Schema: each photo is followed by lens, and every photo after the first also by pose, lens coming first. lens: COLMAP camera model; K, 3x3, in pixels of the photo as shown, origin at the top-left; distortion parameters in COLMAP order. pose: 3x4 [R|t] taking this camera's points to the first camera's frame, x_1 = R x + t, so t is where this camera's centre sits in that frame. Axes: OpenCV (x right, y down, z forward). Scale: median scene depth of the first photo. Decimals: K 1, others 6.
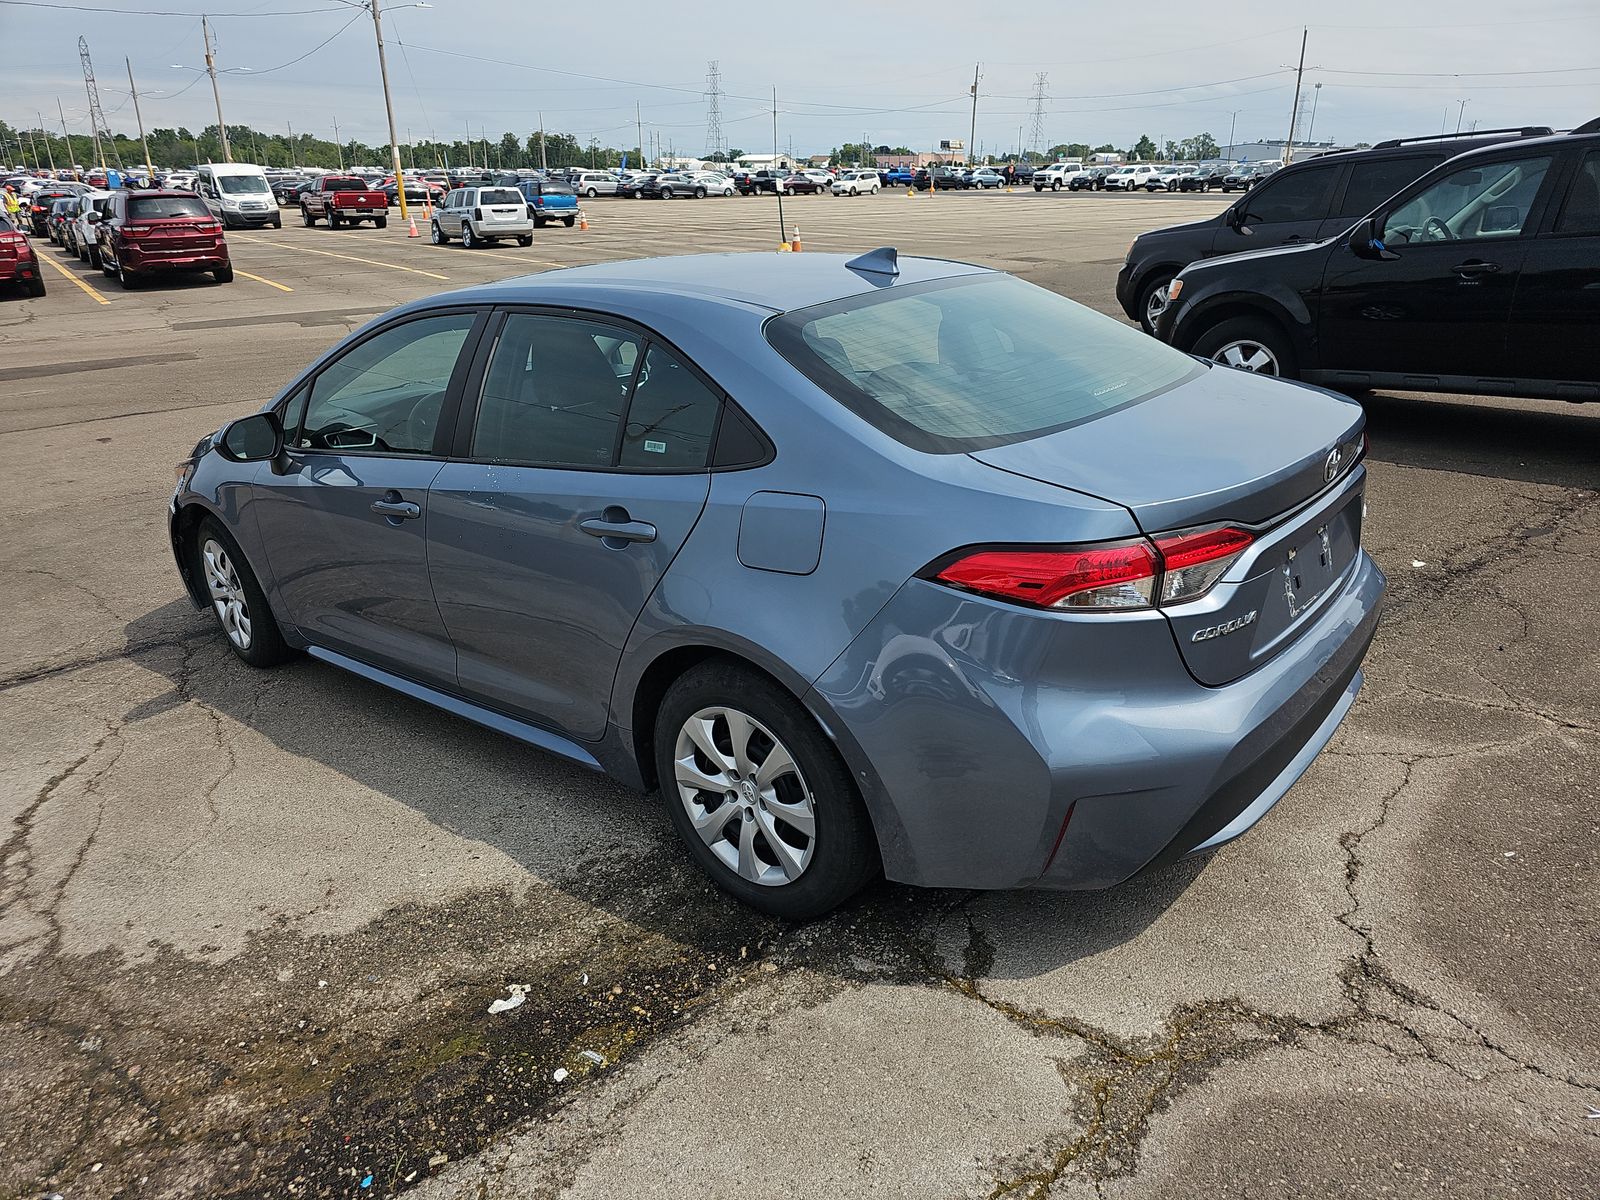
lens RADIAL K [[1070.0, 0, 800.0], [0, 1070.0, 600.0], [0, 0, 1]] dist [0.040072, -0.037317]
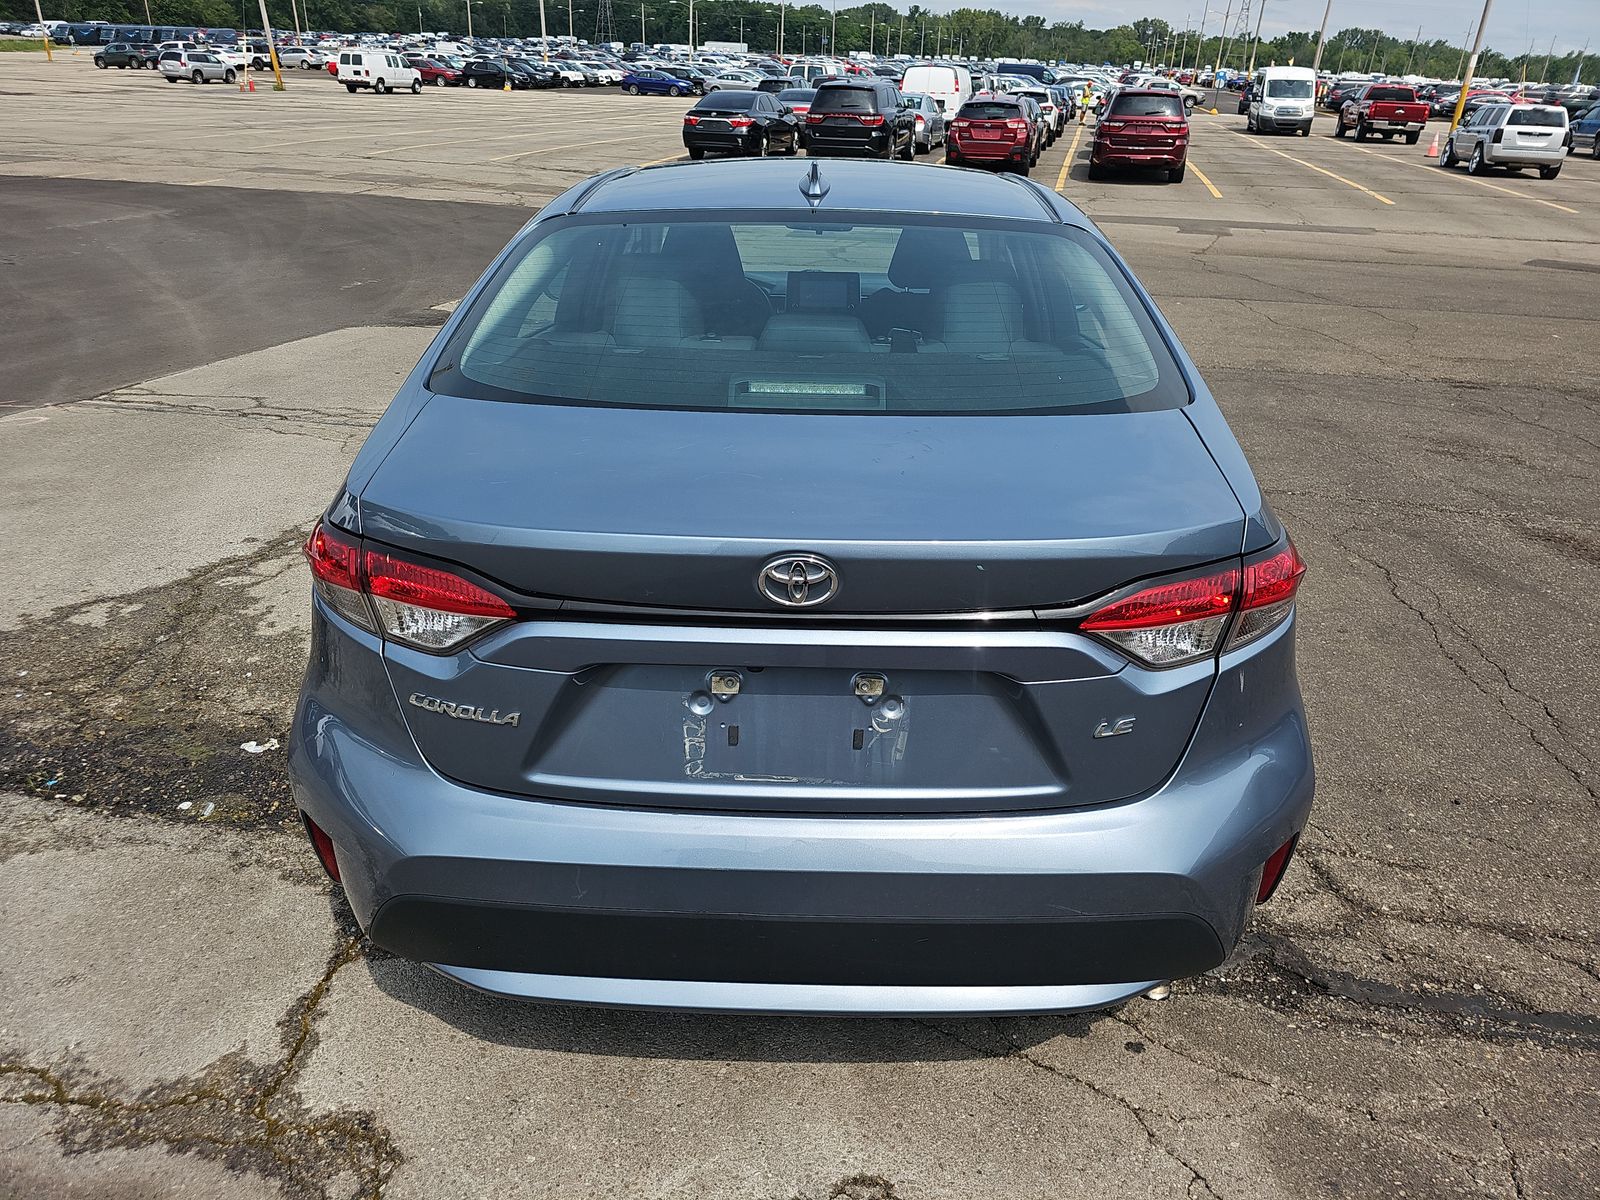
lens RADIAL K [[1069.4, 0, 821.8], [0, 1069.4, 593.7], [0, 0, 1]] dist [0.035662, -0.033416]
pose [[0.629429, 0.371151, -0.682691, 0.083006], [-0.324354, 0.923851, 0.203211, -0.022277], [0.706126, 0.093526, 0.701882, 0.053956]]
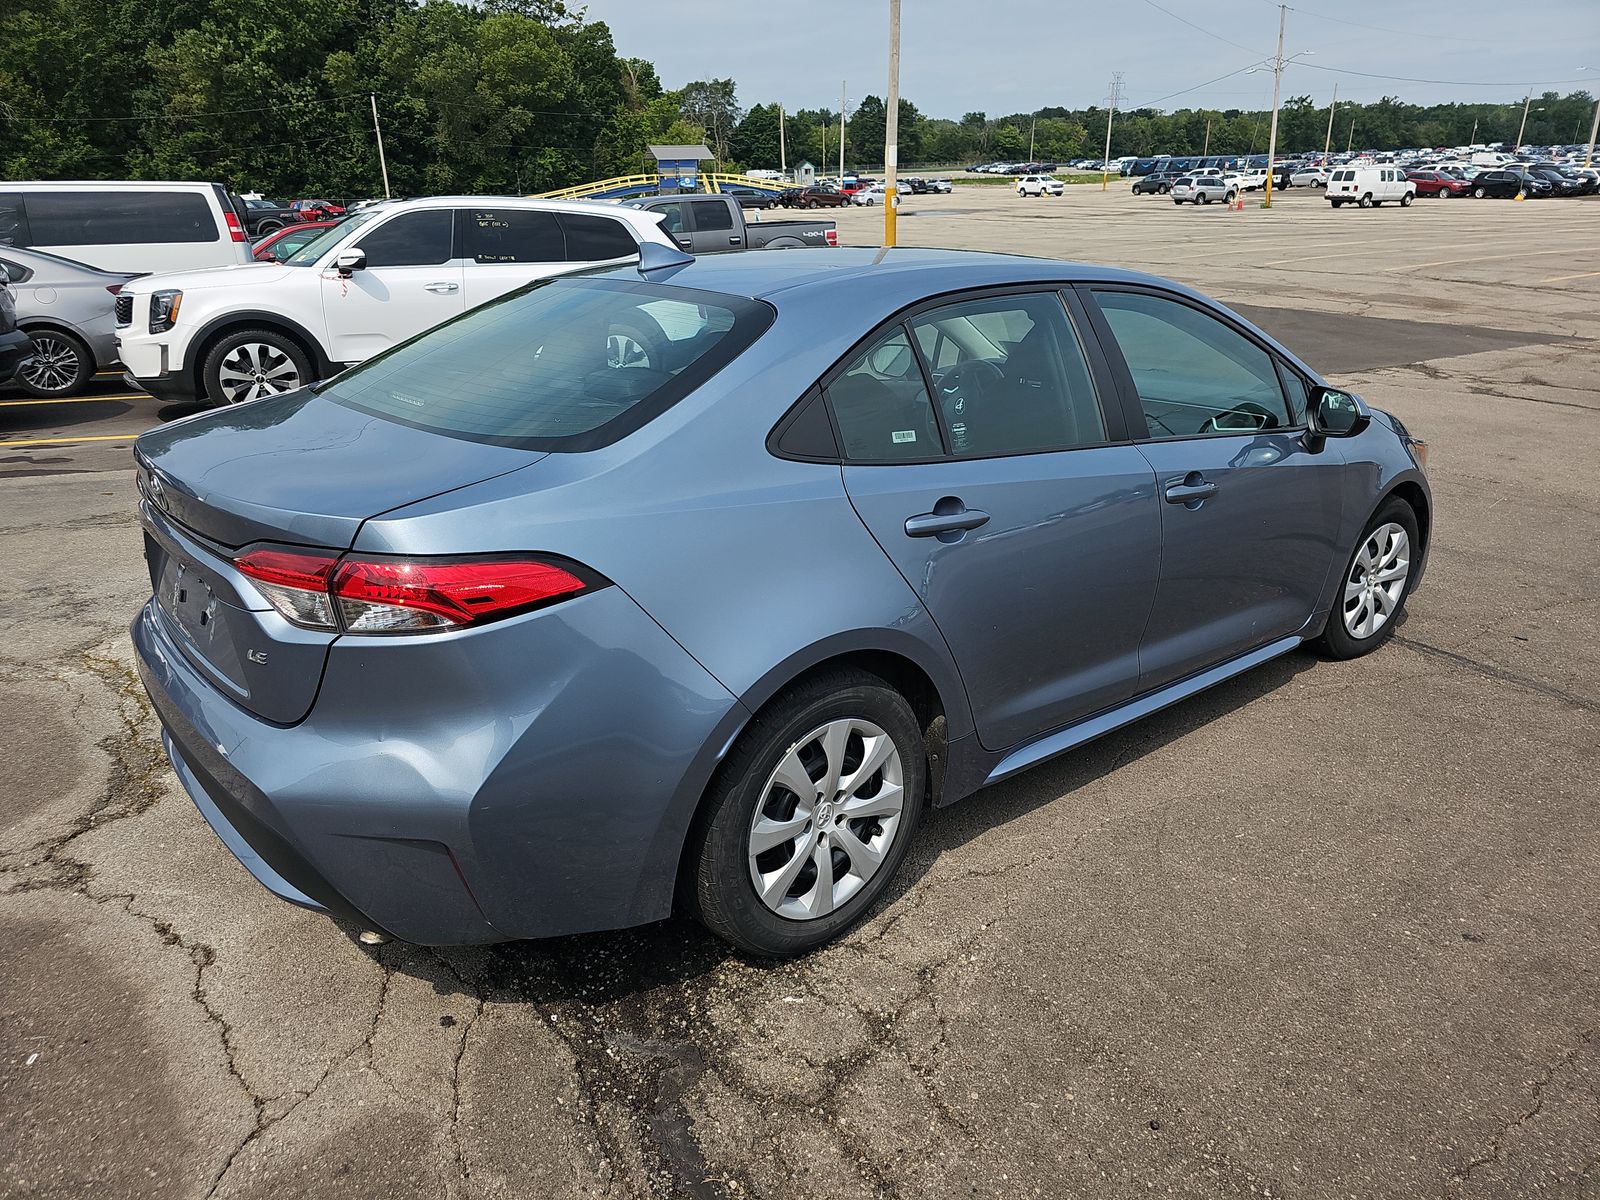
lens RADIAL K [[1069.7, 0, 799.1], [0, 1069.7, 579.3], [0, 0, 1]] dist [0.047028, -0.045788]
pose [[-0.155471, 0.359141, -0.920243, 0.117232], [-0.346412, 0.852591, 0.391263, -0.055554], [0.925109, 0.379613, -0.008142, 0.139769]]
